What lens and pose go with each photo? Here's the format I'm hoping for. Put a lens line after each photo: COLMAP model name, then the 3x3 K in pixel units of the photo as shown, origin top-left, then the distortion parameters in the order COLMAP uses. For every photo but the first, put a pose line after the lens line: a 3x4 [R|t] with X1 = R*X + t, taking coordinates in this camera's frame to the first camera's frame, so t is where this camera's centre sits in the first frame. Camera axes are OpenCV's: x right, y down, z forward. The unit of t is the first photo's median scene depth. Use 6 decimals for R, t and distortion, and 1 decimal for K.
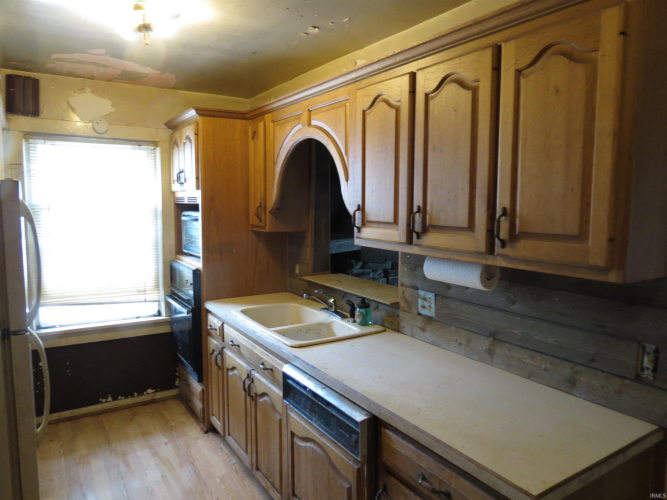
lens RADIAL K [[474.3, 0, 335.0], [0, 474.3, 250.3], [0, 0, 1]] dist [-0.028553, 0.006117]
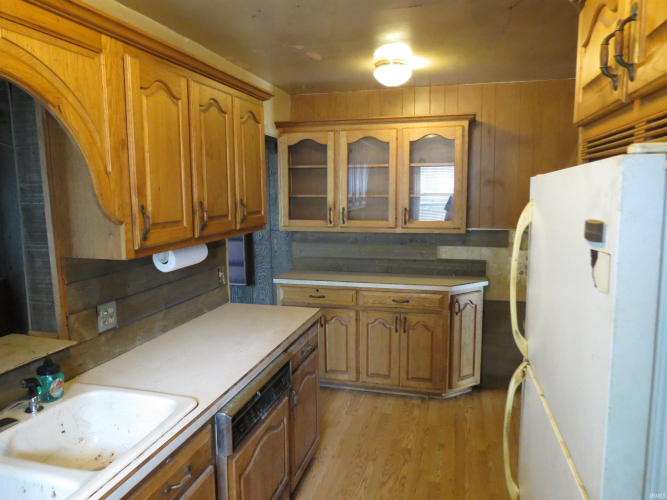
lens RADIAL K [[474.3, 0, 331.9], [0, 474.3, 249.3], [0, 0, 1]] dist [-0.028553, 0.006117]
pose [[-0.670683, -0.095282, 0.735599, -0.331529], [0.073691, 0.978250, 0.193899, -0.068175], [-0.738075, 0.184252, -0.649074, 0.577139]]
